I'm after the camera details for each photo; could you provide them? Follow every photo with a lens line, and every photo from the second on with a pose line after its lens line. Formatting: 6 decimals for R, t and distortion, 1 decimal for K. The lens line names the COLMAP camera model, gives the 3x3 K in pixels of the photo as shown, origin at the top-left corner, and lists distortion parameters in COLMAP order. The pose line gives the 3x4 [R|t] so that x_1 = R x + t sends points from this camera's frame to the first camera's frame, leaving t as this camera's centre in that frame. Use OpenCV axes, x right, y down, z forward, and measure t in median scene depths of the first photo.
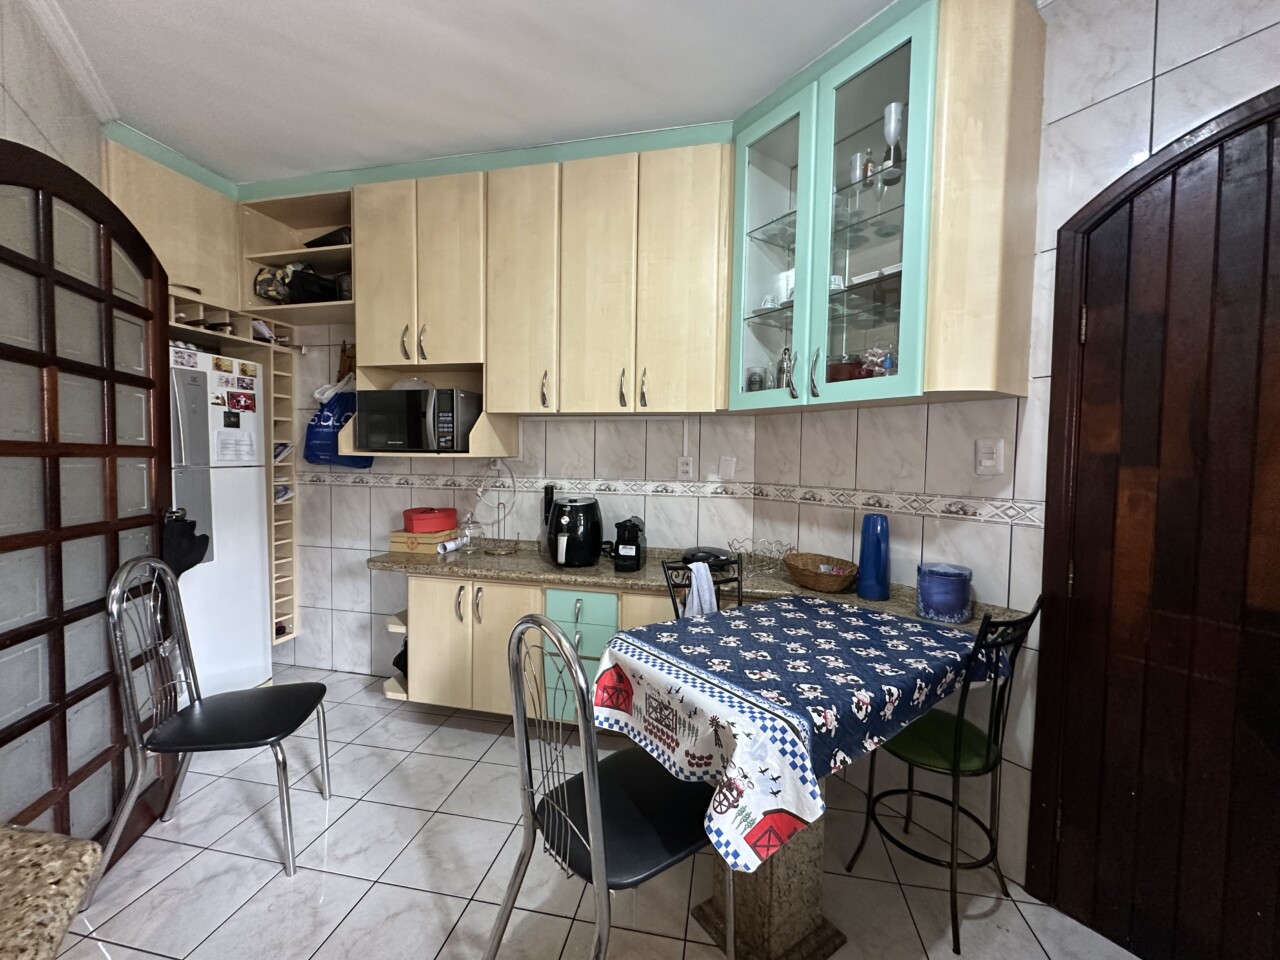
lens RADIAL K [[510.9, 0, 640.6], [0, 510.9, 478.2], [0, 0, 1]] dist [-0.002496, -0.000119]
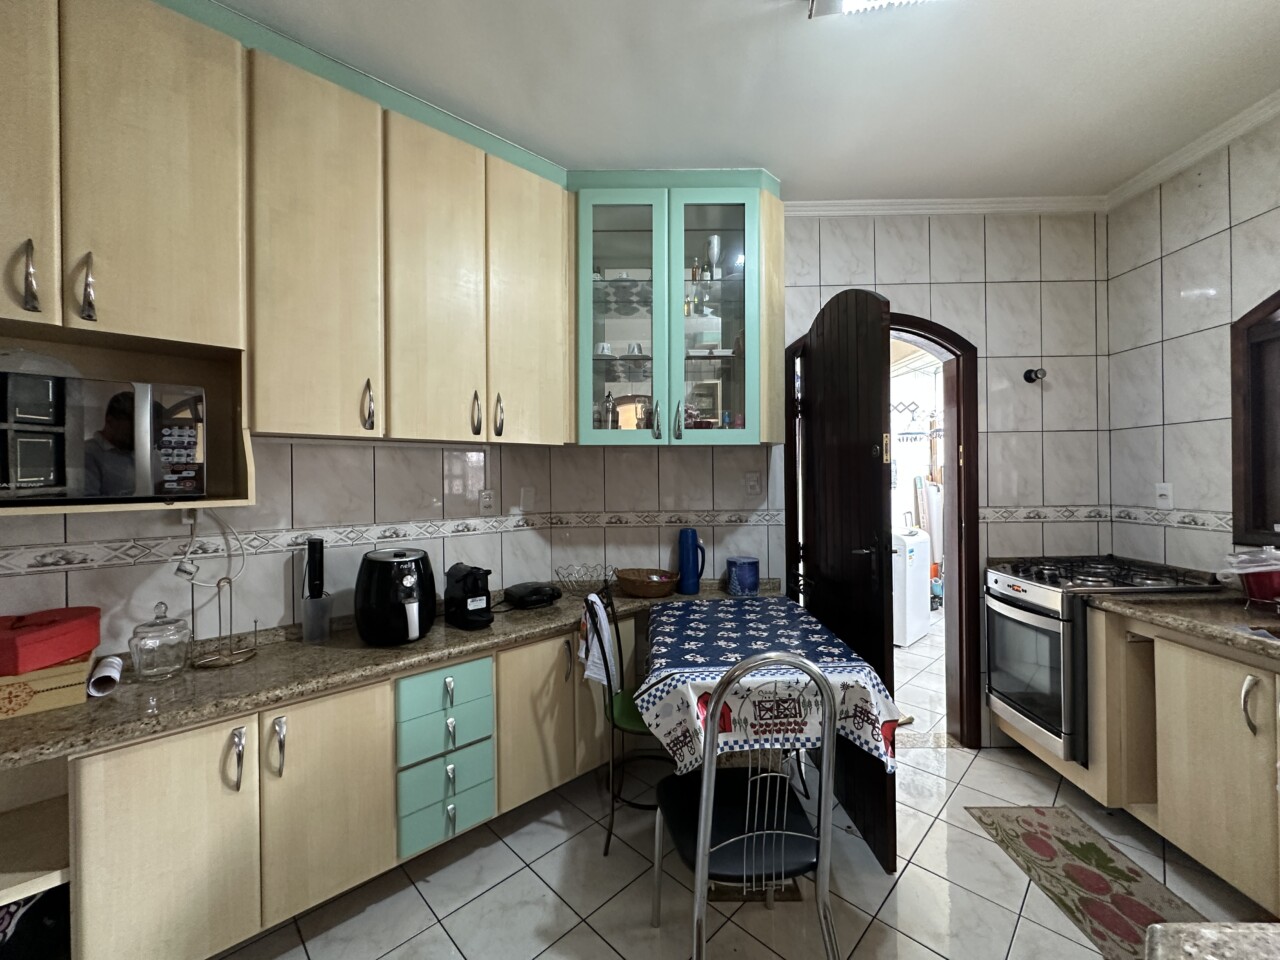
lens RADIAL K [[510.9, 0, 640.6], [0, 510.9, 478.2], [0, 0, 1]] dist [-0.002496, -0.000119]
pose [[0.567056, -0.021439, 0.823400, -0.576108], [0.053255, 0.998524, -0.010677, -0.043328], [-0.821956, 0.049904, 0.567361, 0.289427]]
